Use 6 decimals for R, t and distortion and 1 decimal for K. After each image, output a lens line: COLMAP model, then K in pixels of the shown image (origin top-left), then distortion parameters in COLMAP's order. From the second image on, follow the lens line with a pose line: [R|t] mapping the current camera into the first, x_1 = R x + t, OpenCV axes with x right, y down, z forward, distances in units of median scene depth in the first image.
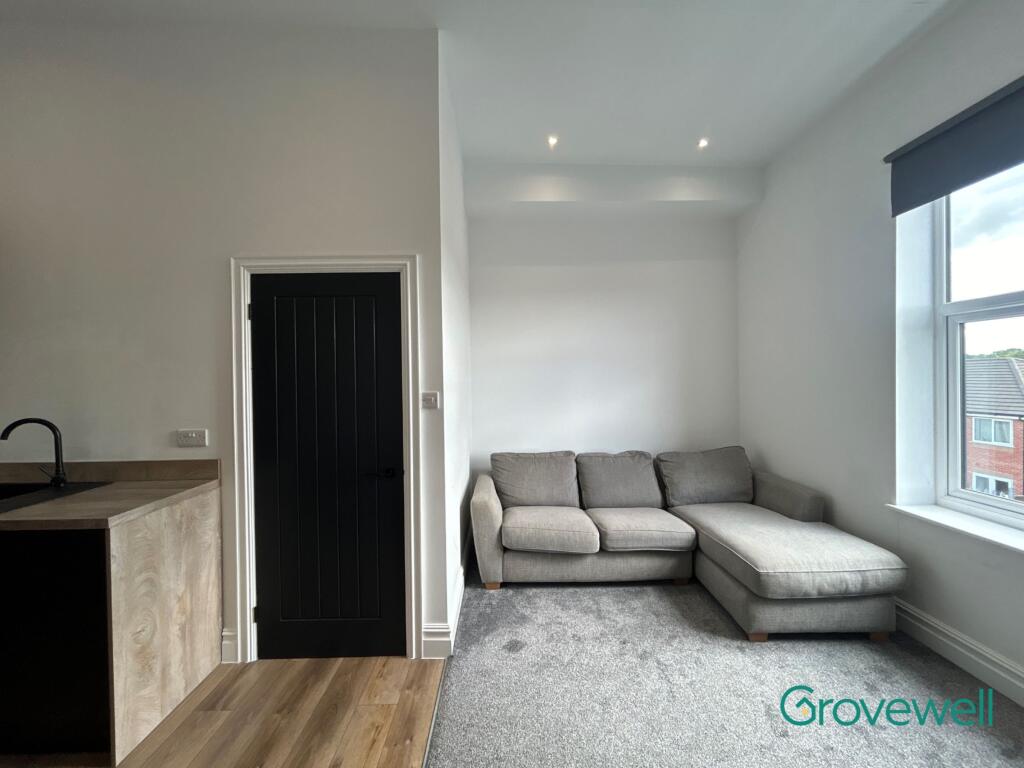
lens RADIAL K [[416.7, 0, 512.2], [0, 416.7, 382.3], [0, 0, 1]] dist [0.000448, 0.000482]
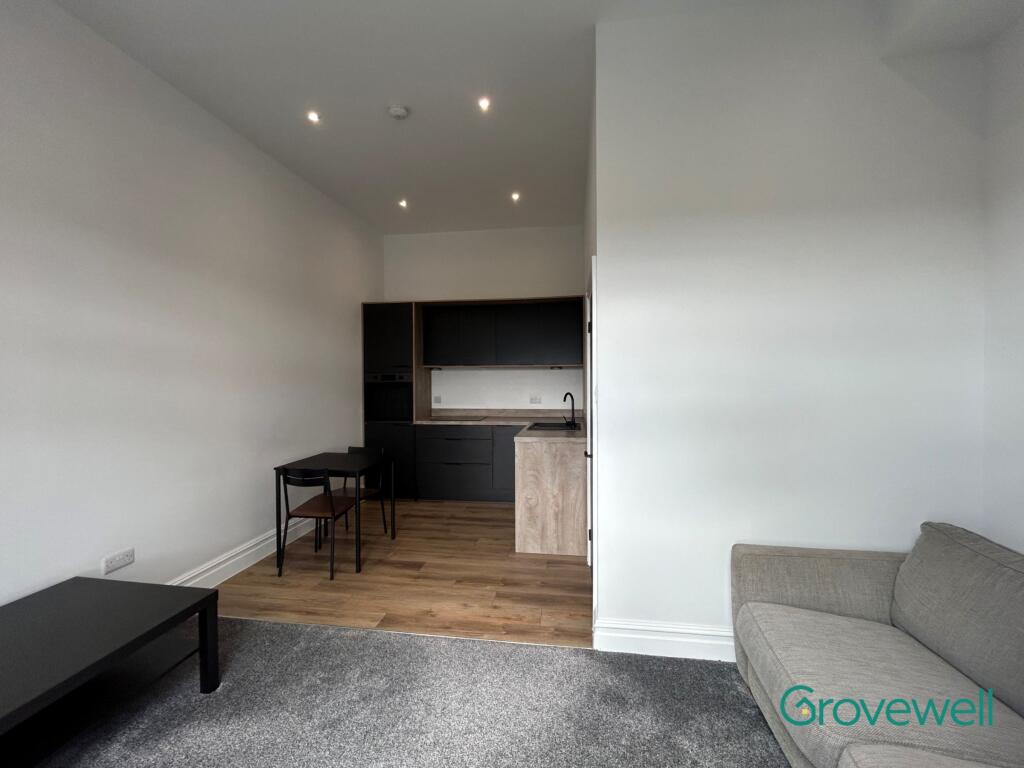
lens RADIAL K [[416.7, 0, 512.2], [0, 416.7, 382.3], [0, 0, 1]] dist [0.000448, 0.000482]
pose [[-0.156998, 0.018017, -0.987435, 0.861997], [-0.003395, 0.999818, 0.018783, -0.001657], [0.987593, 0.006301, -0.156909, 0.965478]]
